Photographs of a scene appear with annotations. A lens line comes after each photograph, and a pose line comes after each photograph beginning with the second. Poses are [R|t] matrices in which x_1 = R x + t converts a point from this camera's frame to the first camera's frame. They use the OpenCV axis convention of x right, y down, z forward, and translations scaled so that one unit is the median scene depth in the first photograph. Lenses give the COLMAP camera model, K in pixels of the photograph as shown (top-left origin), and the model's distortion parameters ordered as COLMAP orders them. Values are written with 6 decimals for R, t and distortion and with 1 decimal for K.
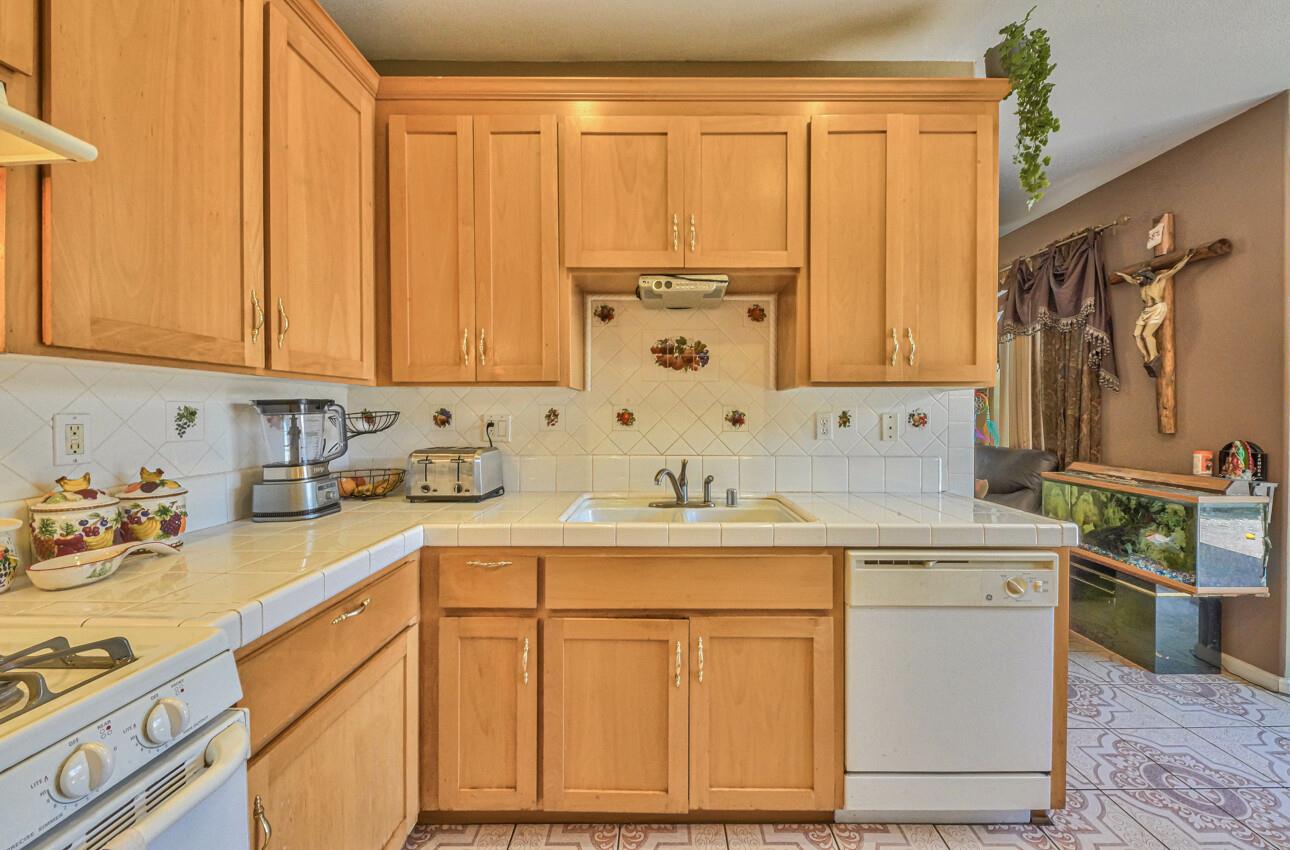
lens RADIAL K [[517.1, 0, 667.0], [0, 517.1, 422.4], [0, 0, 1]] dist [0.001273, -0.000709]
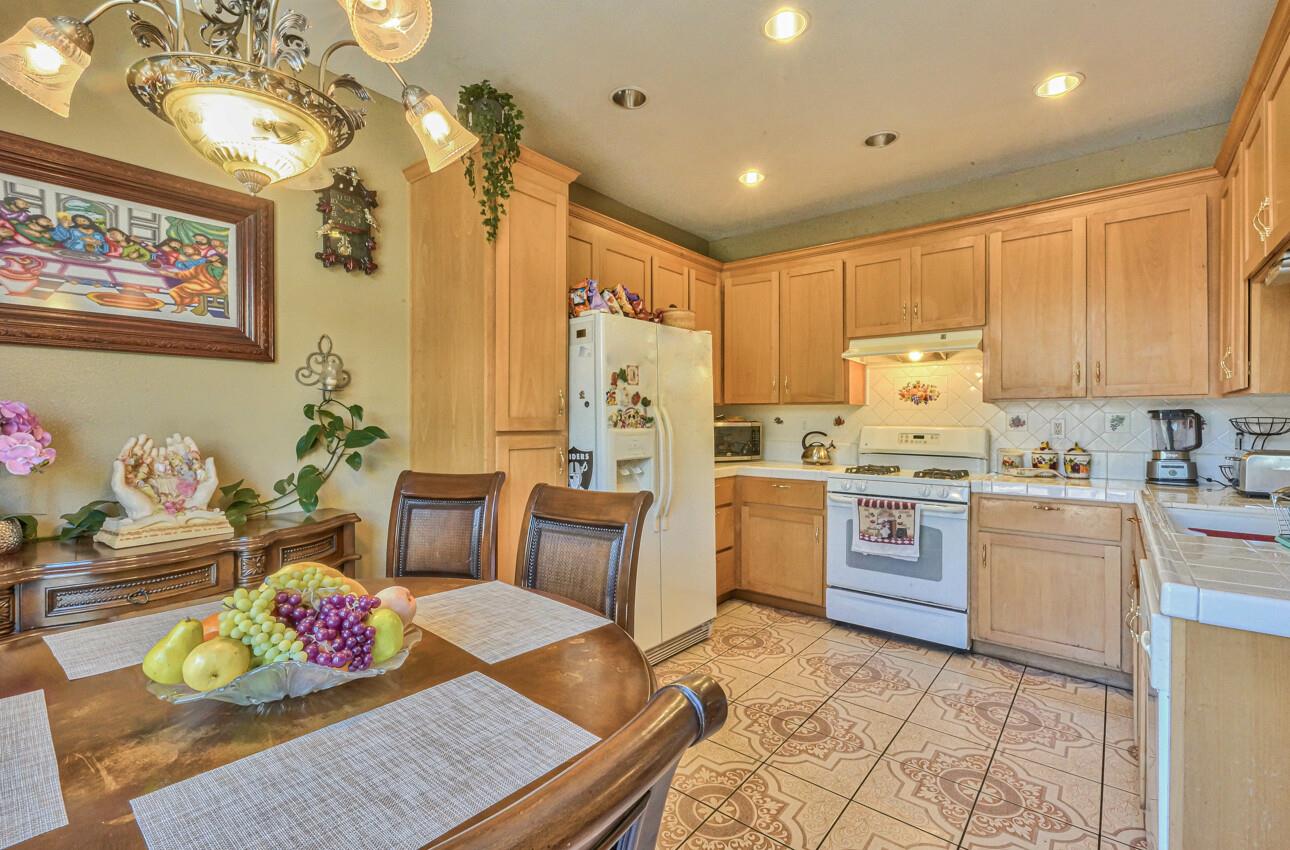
lens RADIAL K [[576.8, 0, 655.0], [0, 576.8, 422.3], [0, 0, 1]] dist [-0.000912, -0.000832]
pose [[-0.625947, 0.003842, -0.779856, 0.965533], [-0.010048, 0.999865, 0.012991, -0.008391], [0.779801, 0.015967, -0.625824, 0.543044]]
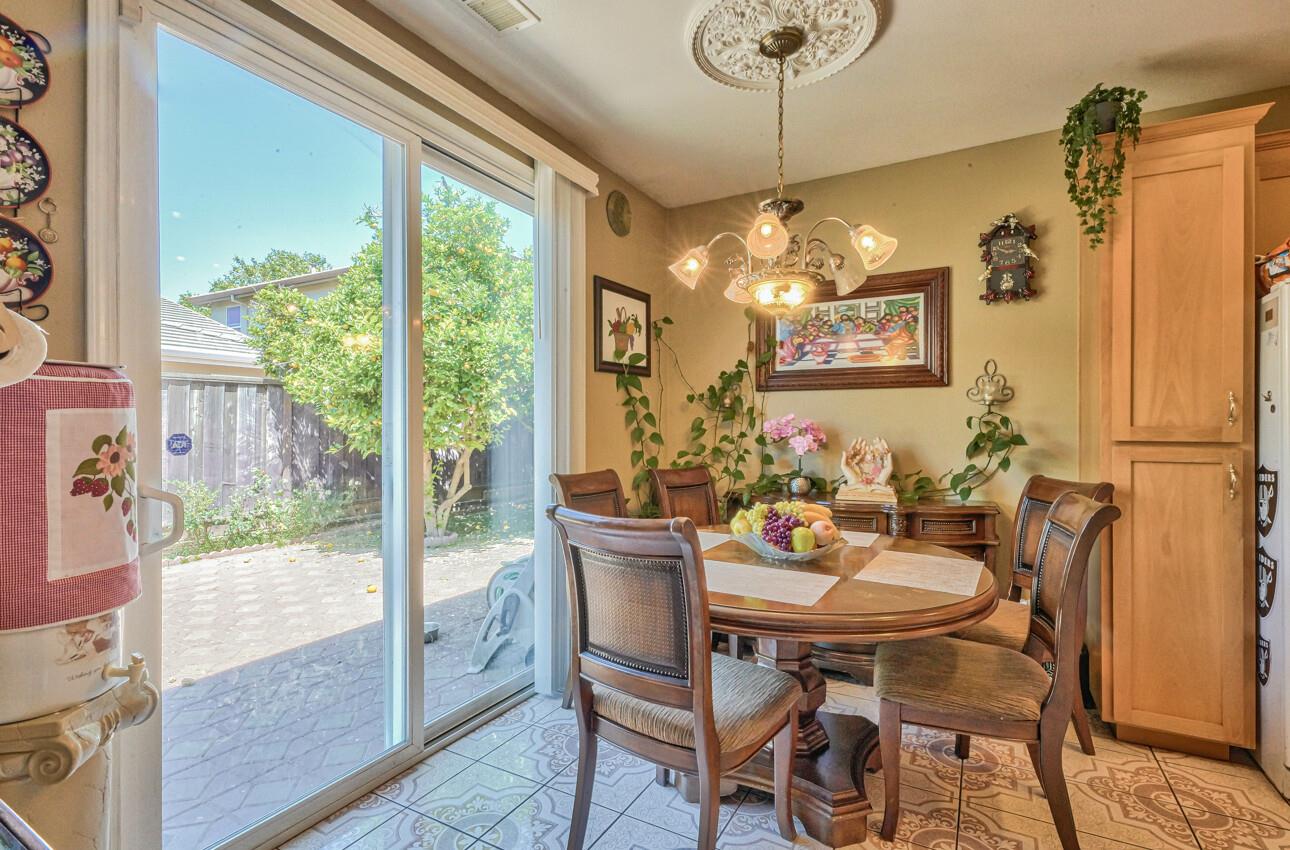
lens RADIAL K [[607.1, 0, 657.1], [0, 607.1, 430.8], [0, 0, 1]] dist [0.014845, 0.000385]
pose [[-0.874433, -0.004132, 0.485128, 0.588913], [0.004513, 0.999851, 0.016649, -0.013554], [-0.485125, 0.016748, -0.874284, 0.898891]]
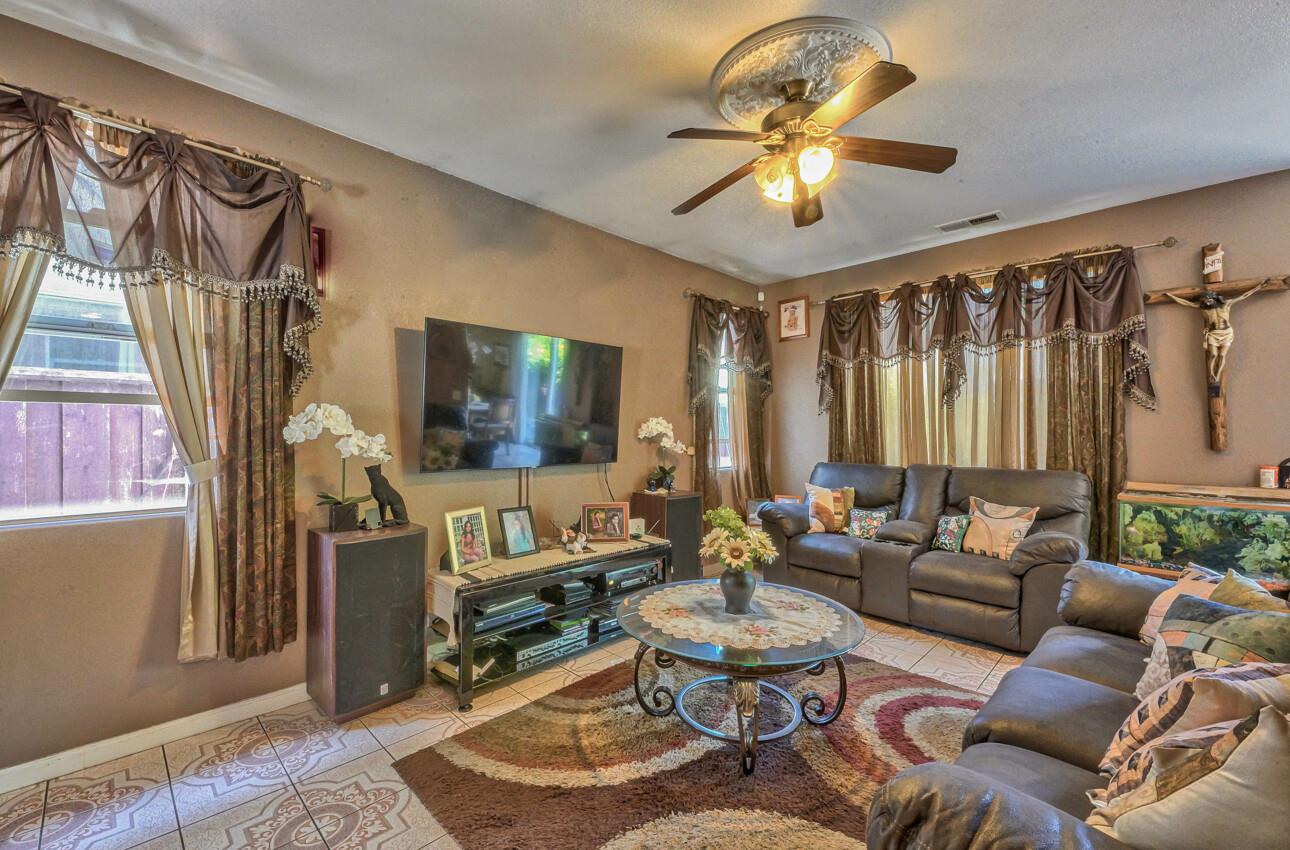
lens RADIAL K [[549.2, 0, 646.0], [0, 549.2, 434.7], [0, 0, 1]] dist [0.000938, 0.000180]
pose [[0.722650, -0.003290, 0.691206, -0.677424], [0.009987, 0.999934, -0.005682, -0.016037], [-0.691142, 0.011009, 0.722635, 1.007892]]
